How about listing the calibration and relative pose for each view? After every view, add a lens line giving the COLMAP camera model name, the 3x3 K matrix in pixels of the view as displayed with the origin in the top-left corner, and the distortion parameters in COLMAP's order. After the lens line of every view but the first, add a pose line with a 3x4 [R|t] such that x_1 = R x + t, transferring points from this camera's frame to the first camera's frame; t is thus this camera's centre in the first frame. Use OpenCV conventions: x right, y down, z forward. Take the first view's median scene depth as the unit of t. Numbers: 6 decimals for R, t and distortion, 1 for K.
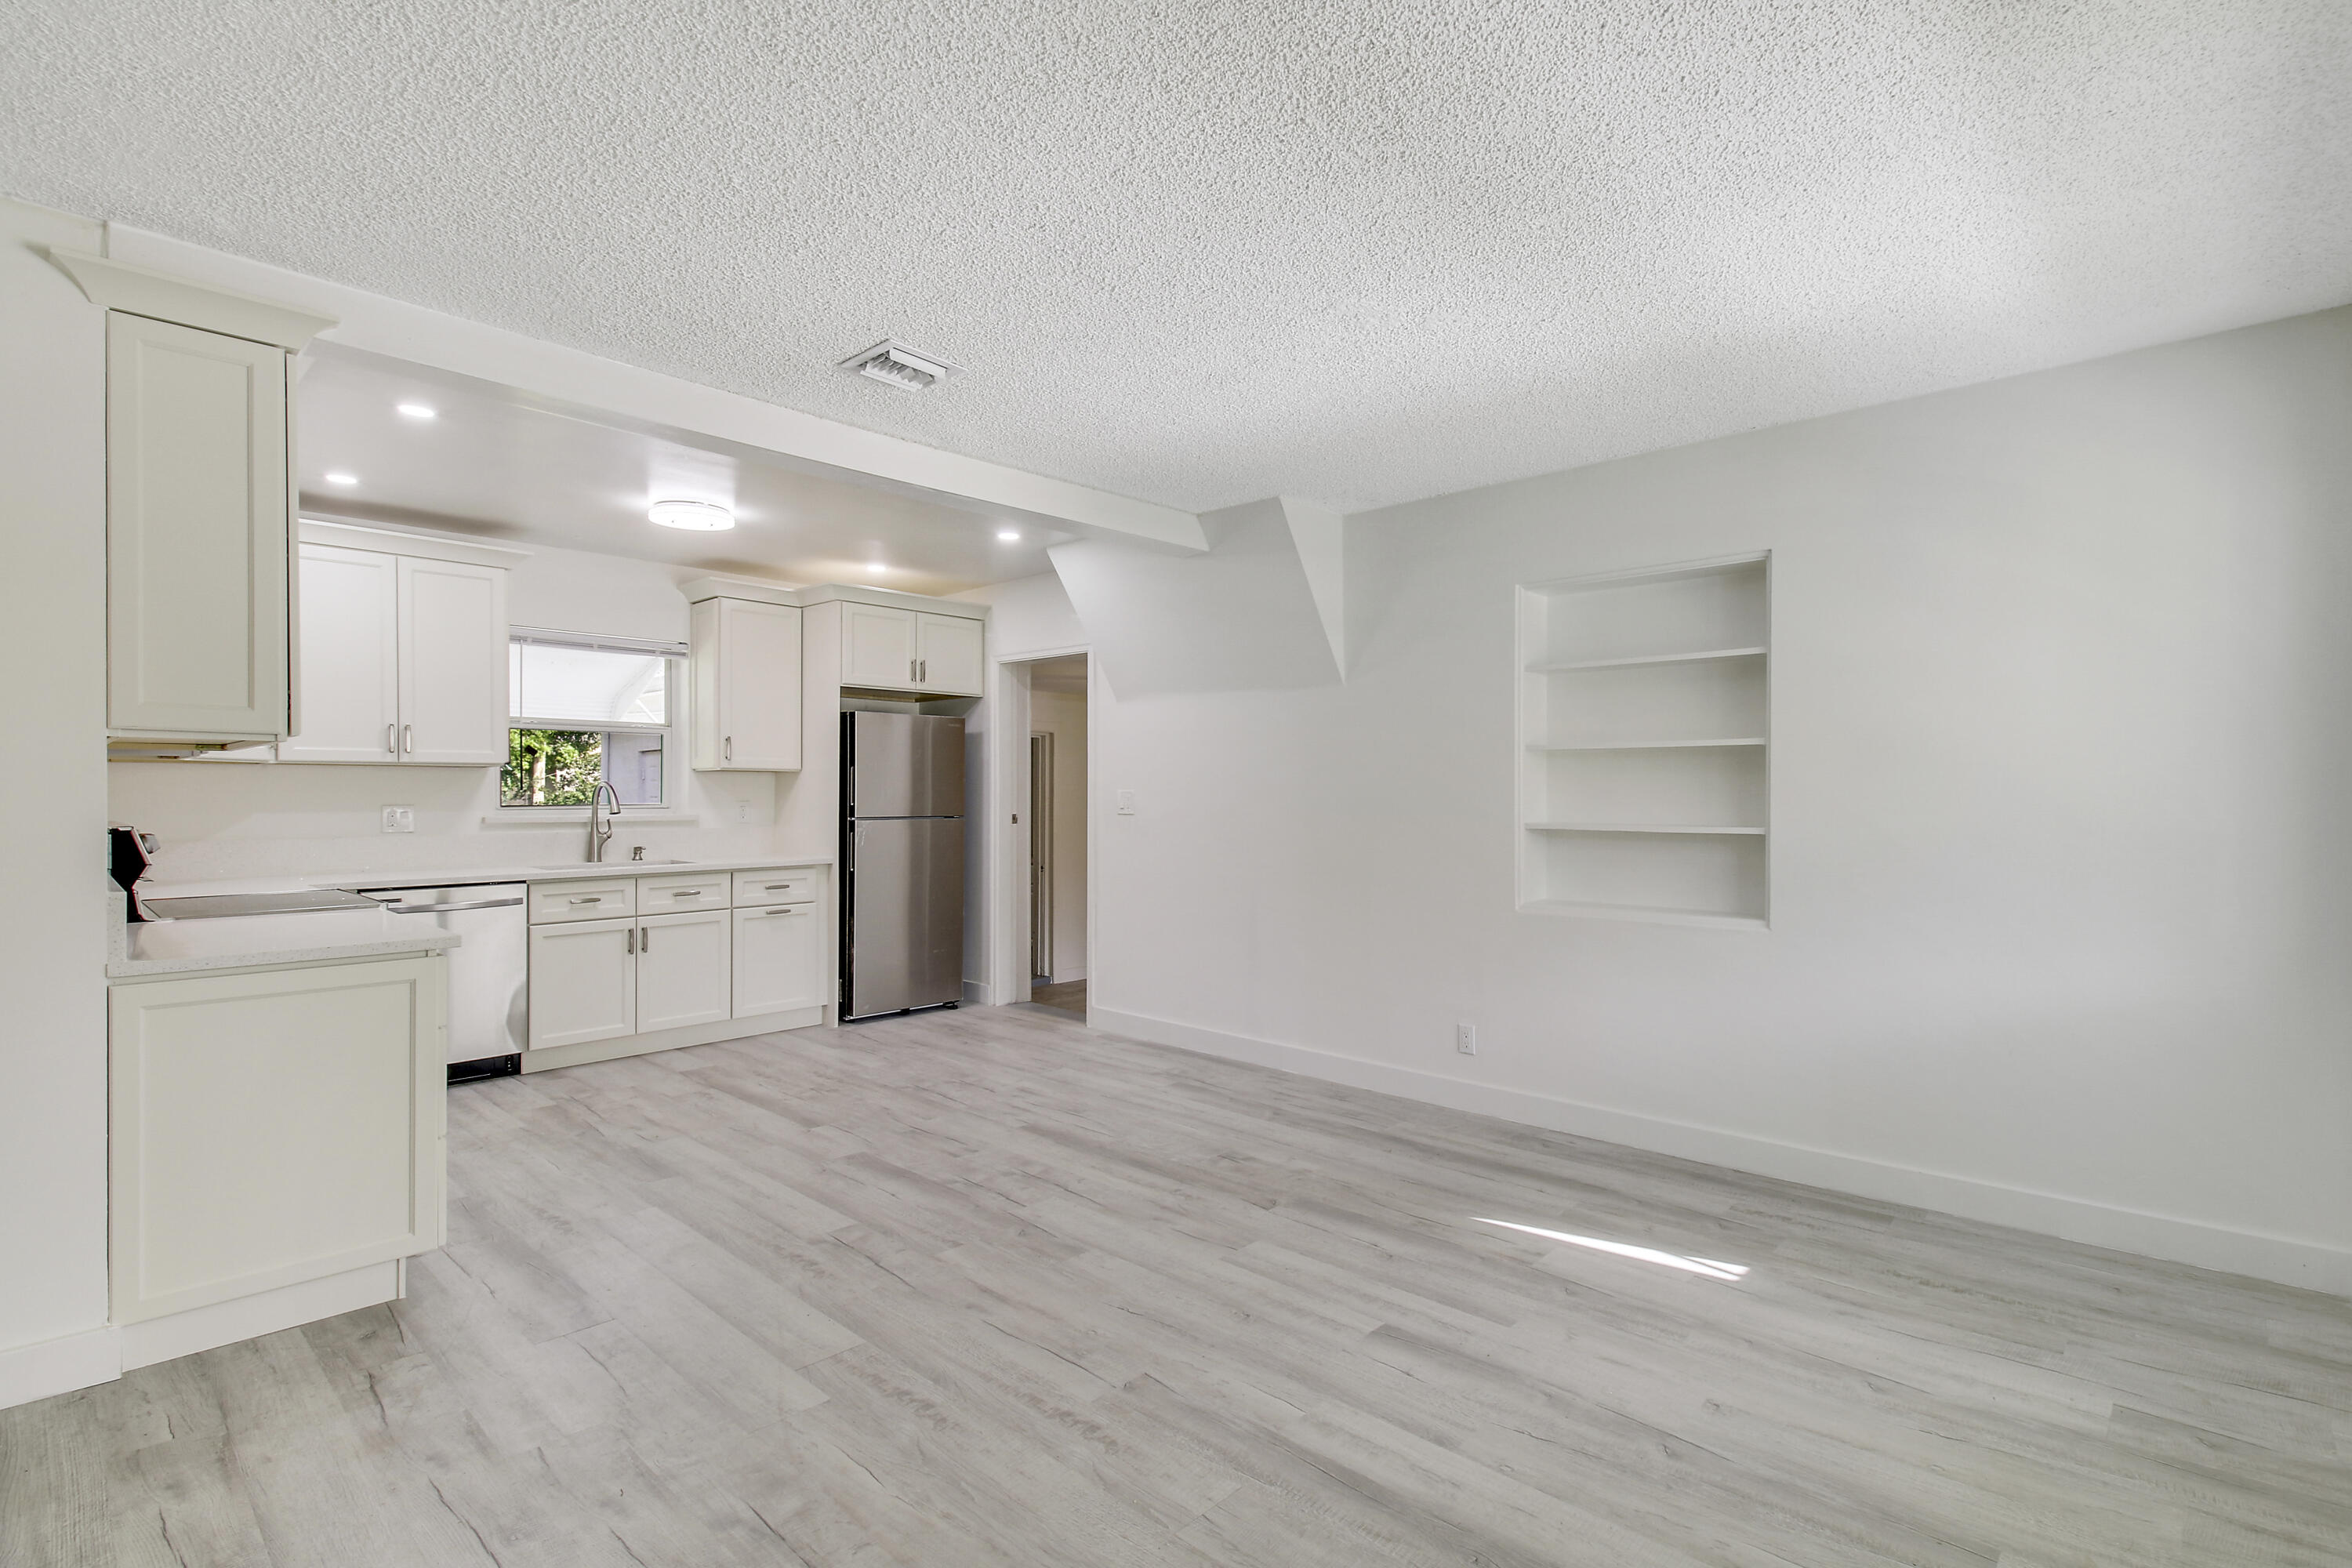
lens RADIAL K [[1113.9, 0, 1176.0], [0, 1113.9, 784.0], [0, 0, 1]] dist [0.005496, -0.012520]
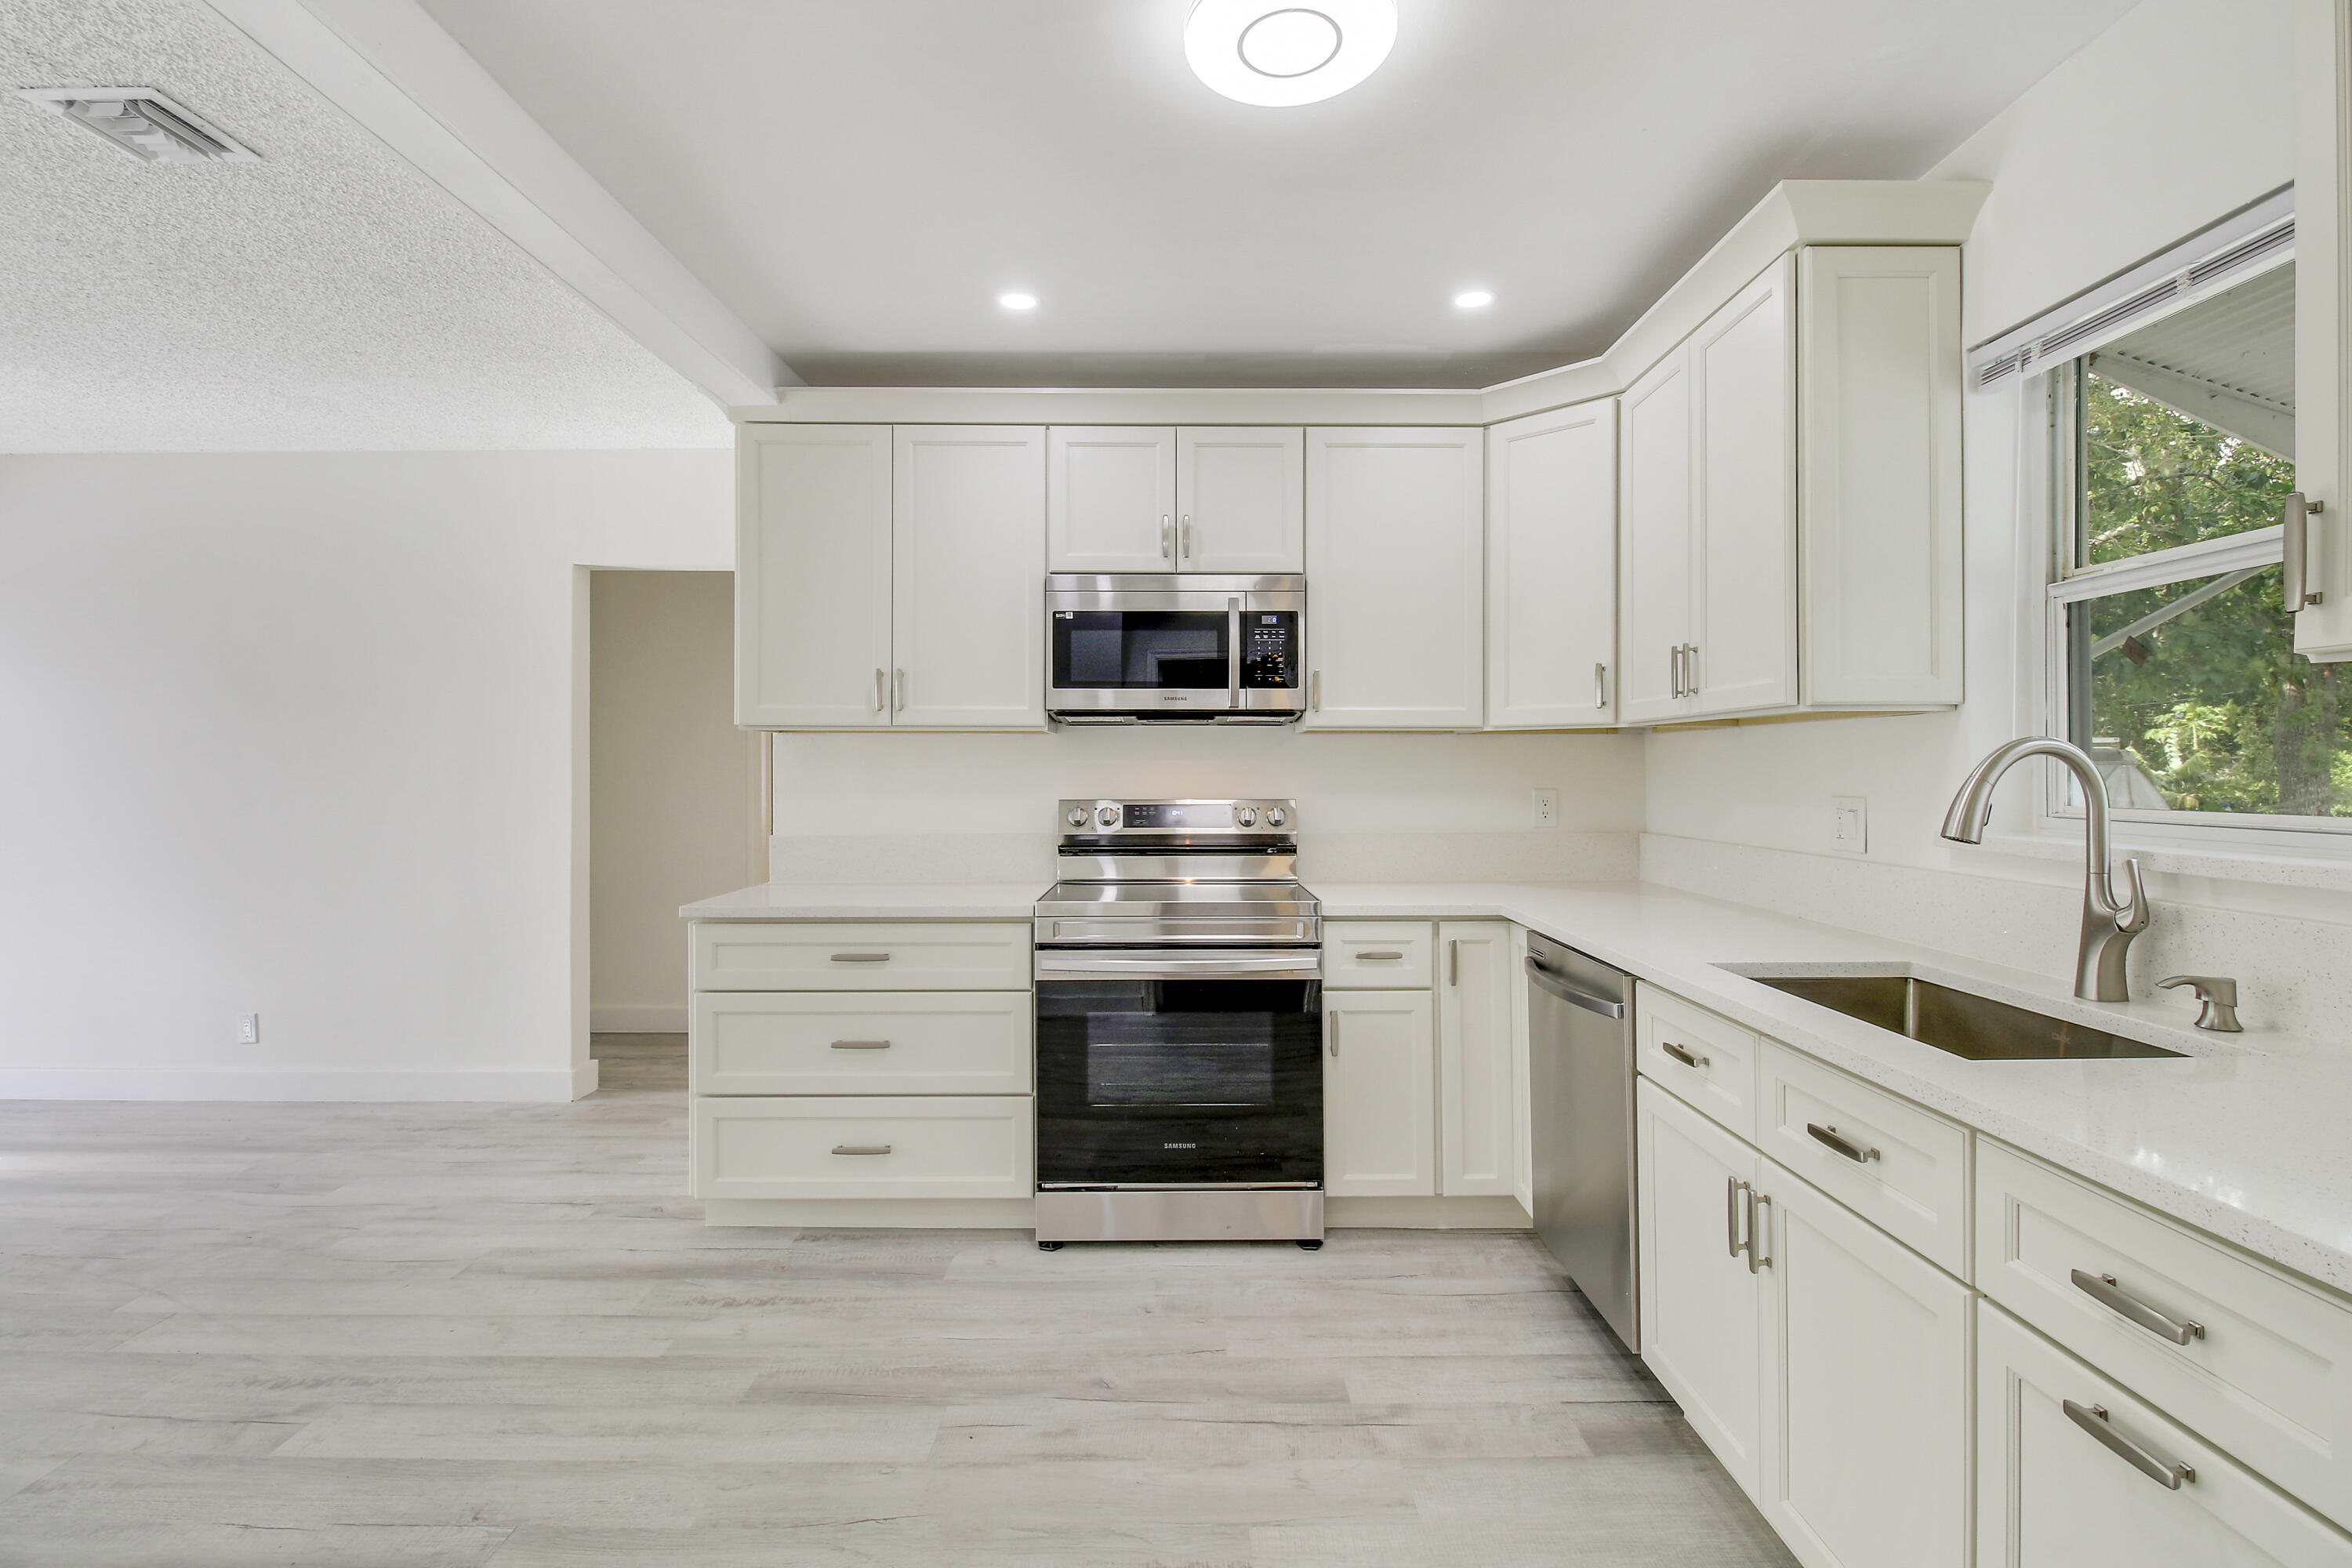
lens RADIAL K [[1087.0, 0, 1171.7], [0, 1087.0, 760.0], [0, 0, 1]] dist [0.008106, -0.015134]
pose [[-0.714092, -0.006005, -0.700026, -0.184076], [0.005546, 0.999883, -0.014234, 0.010262], [0.700030, -0.014047, -0.713976, 1.485878]]
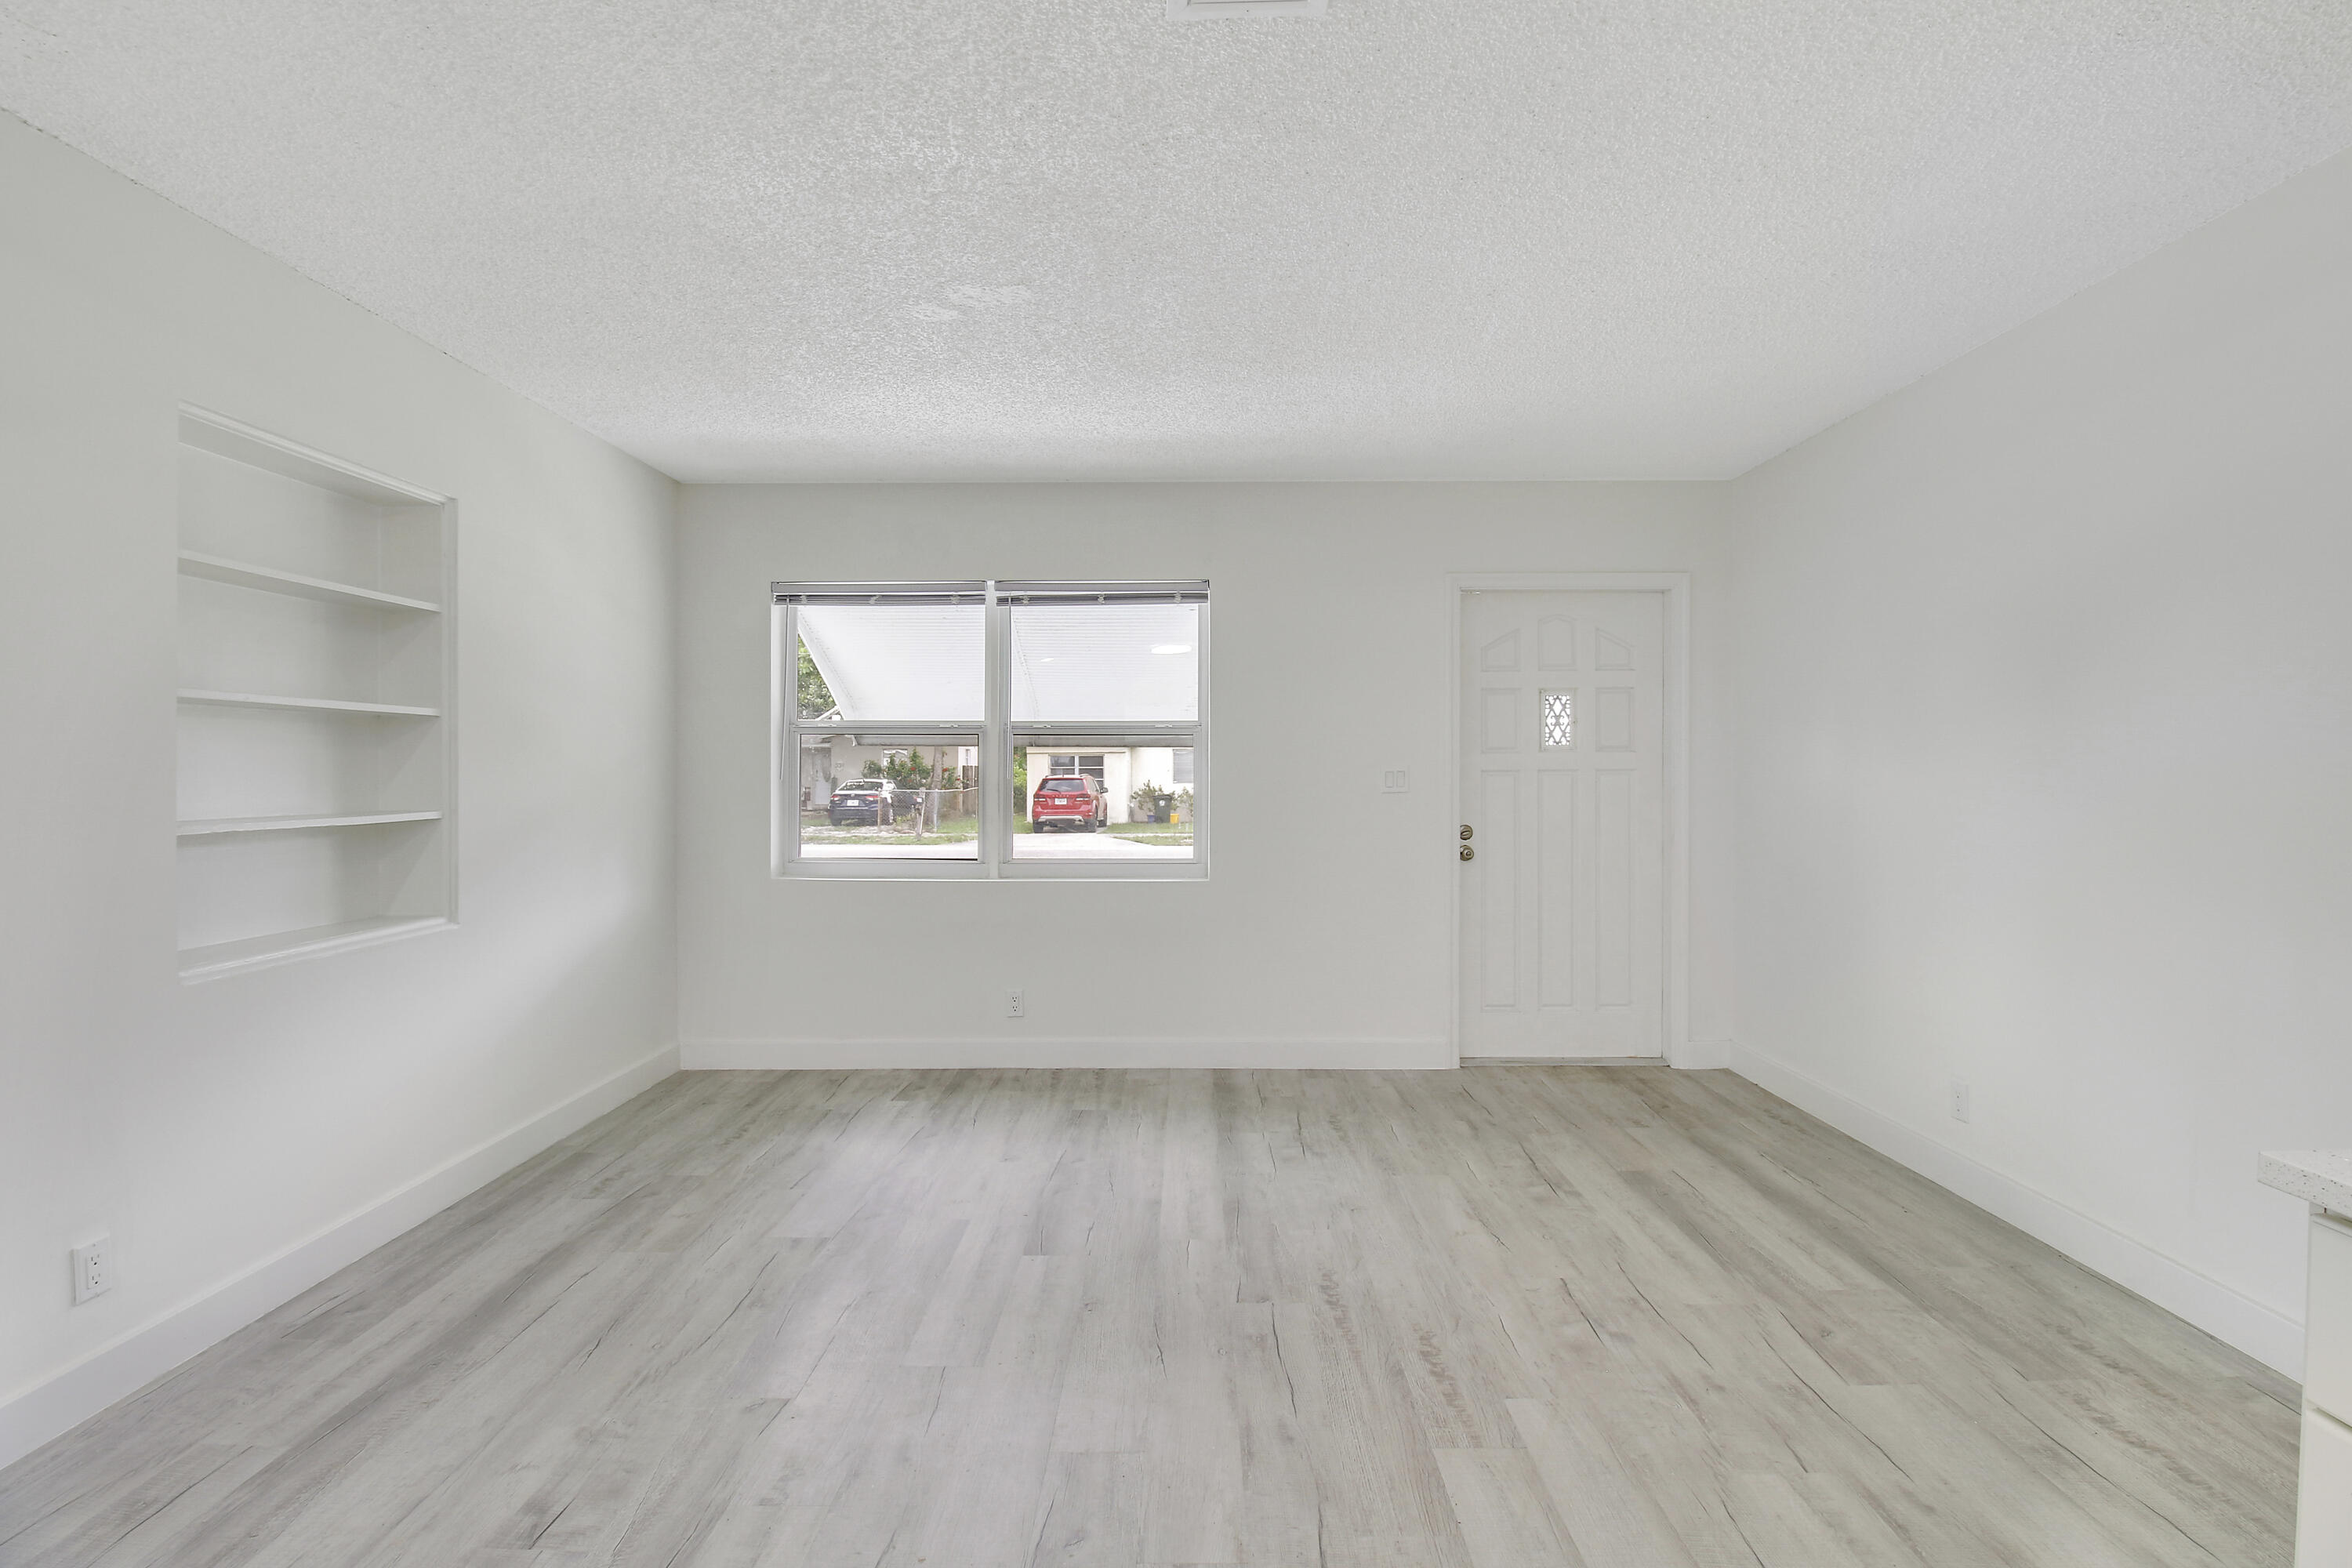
lens RADIAL K [[1107.2, 0, 1202.7], [0, 1107.2, 798.3], [0, 0, 1]] dist [0.000230, -0.015223]
pose [[-0.698385, -0.019107, 0.715467, -0.471796], [-0.004686, 0.999744, 0.022124, 0.006640], [-0.715707, 0.012099, -0.698296, 1.087266]]
